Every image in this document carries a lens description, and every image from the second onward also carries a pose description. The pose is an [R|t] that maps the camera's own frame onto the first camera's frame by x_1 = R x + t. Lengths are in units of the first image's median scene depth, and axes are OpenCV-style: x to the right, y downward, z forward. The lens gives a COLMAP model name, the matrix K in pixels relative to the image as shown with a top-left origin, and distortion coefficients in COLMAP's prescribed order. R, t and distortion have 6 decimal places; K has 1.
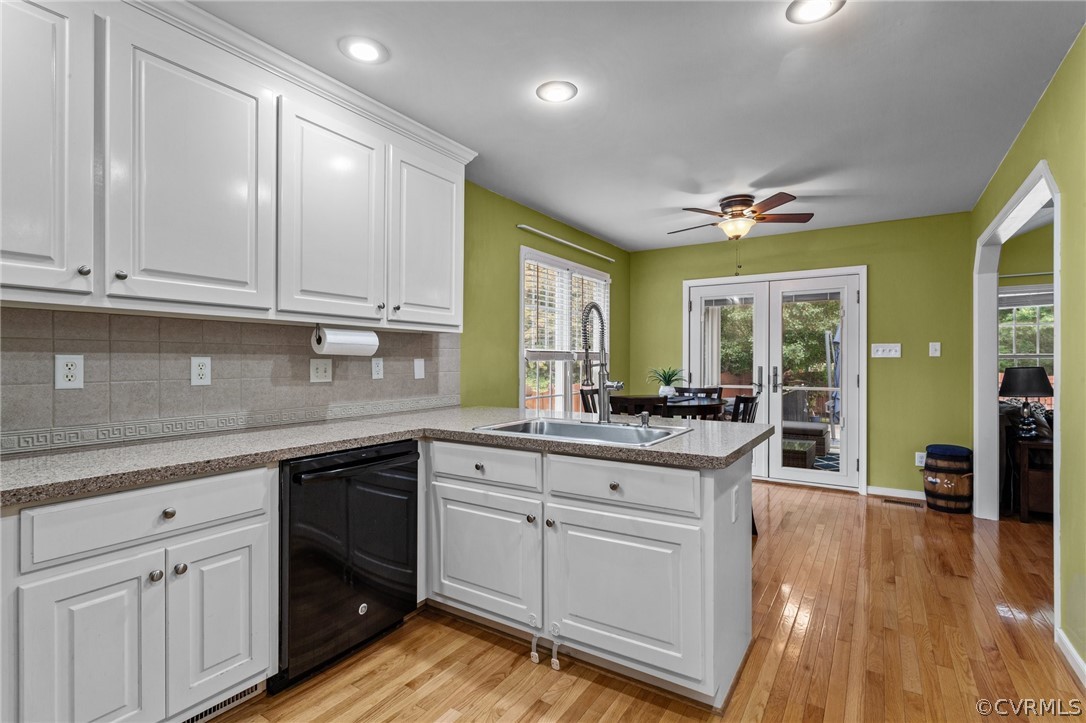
lens RADIAL K [[517.1, 0, 549.4], [0, 517.1, 361.6], [0, 0, 1]] dist [-0.001123, 0.004233]
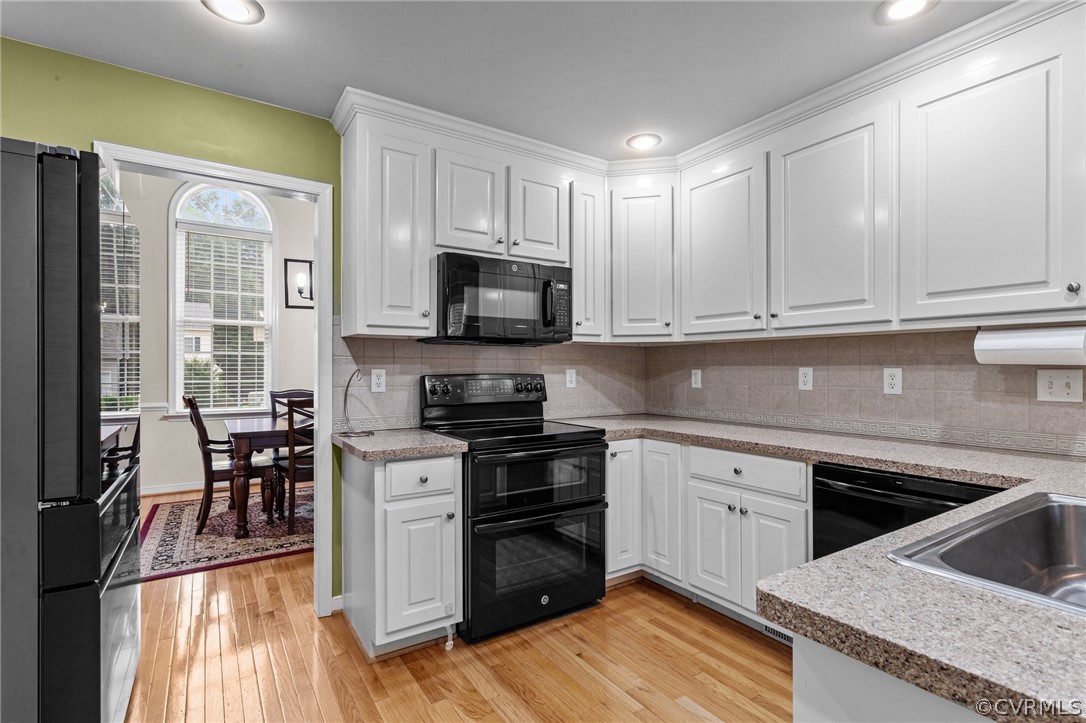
lens RADIAL K [[517.1, 0, 541.7], [0, 517.1, 370.2], [0, 0, 1]] dist [-0.001123, 0.004233]
pose [[-0.412749, 0.000840, -0.910845, 0.629469], [-0.000964, 0.999999, 0.001359, -0.005546], [0.910844, 0.001439, -0.412747, 0.770767]]
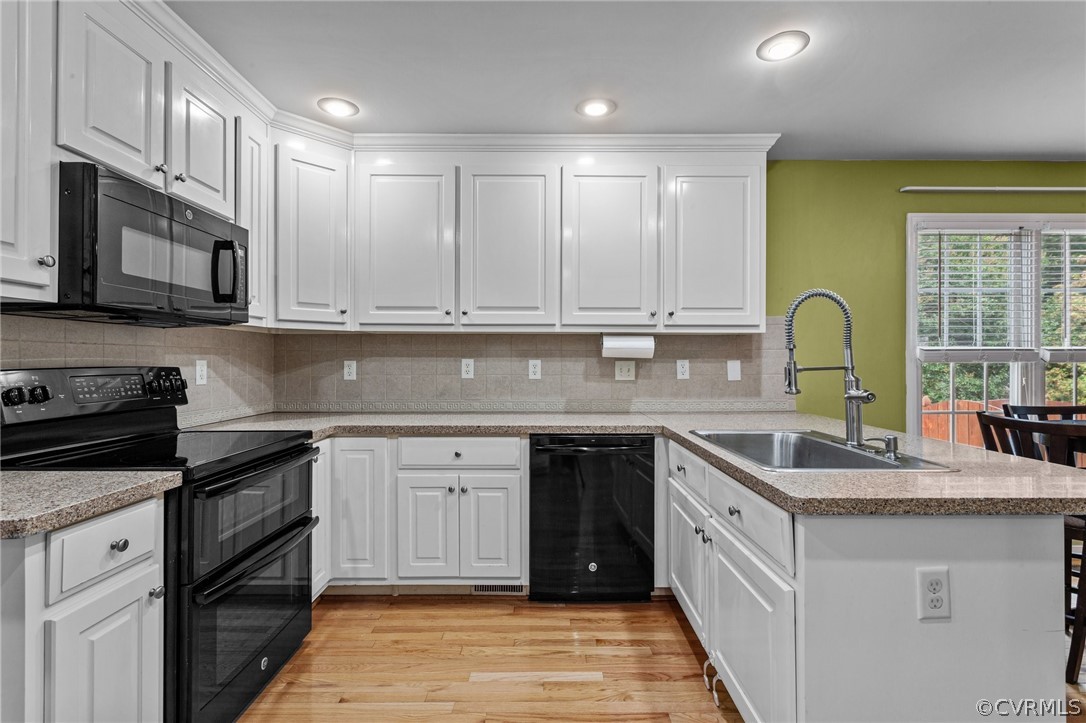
lens RADIAL K [[517.1, 0, 546.1], [0, 517.1, 358.6], [0, 0, 1]] dist [-0.001123, 0.004233]
pose [[0.536398, -0.003195, -0.843959, 0.576178], [-0.001935, 0.999986, -0.005016, -0.004872], [0.843963, 0.004324, 0.536385, 0.240267]]
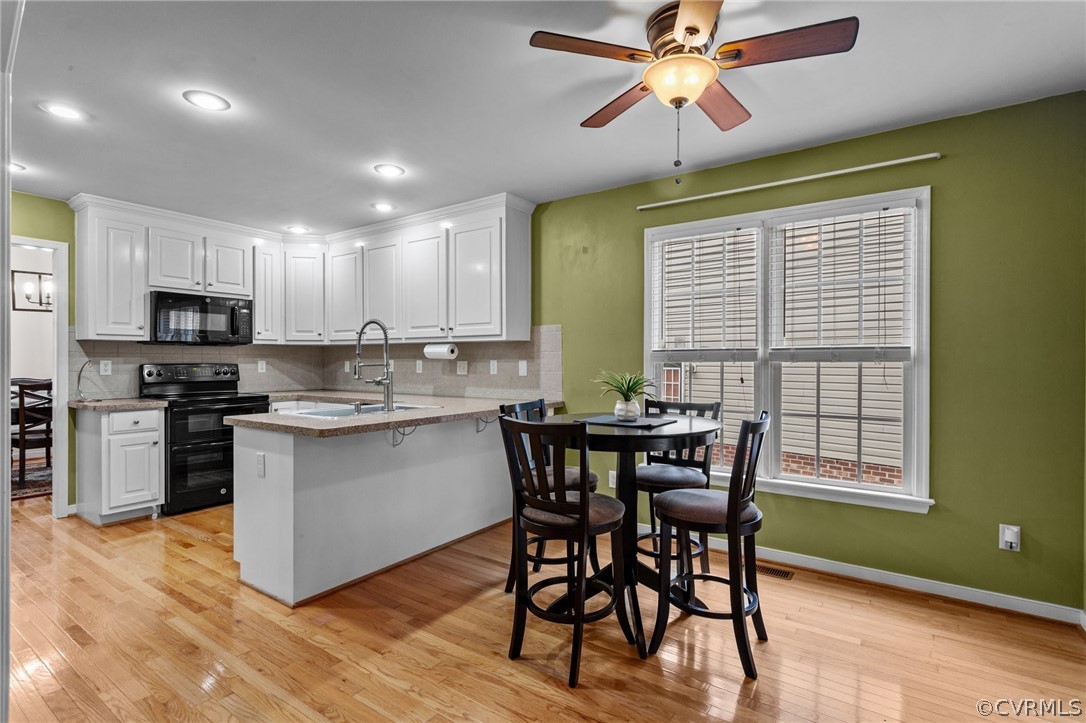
lens RADIAL K [[517.1, 0, 547.0], [0, 517.1, 363.1], [0, 0, 1]] dist [-0.001123, 0.004233]
pose [[-0.038825, 0.002853, -0.999242, 1.539904], [-0.001397, 0.999995, 0.002910, -0.004420], [0.999245, 0.001509, -0.038821, 1.632900]]
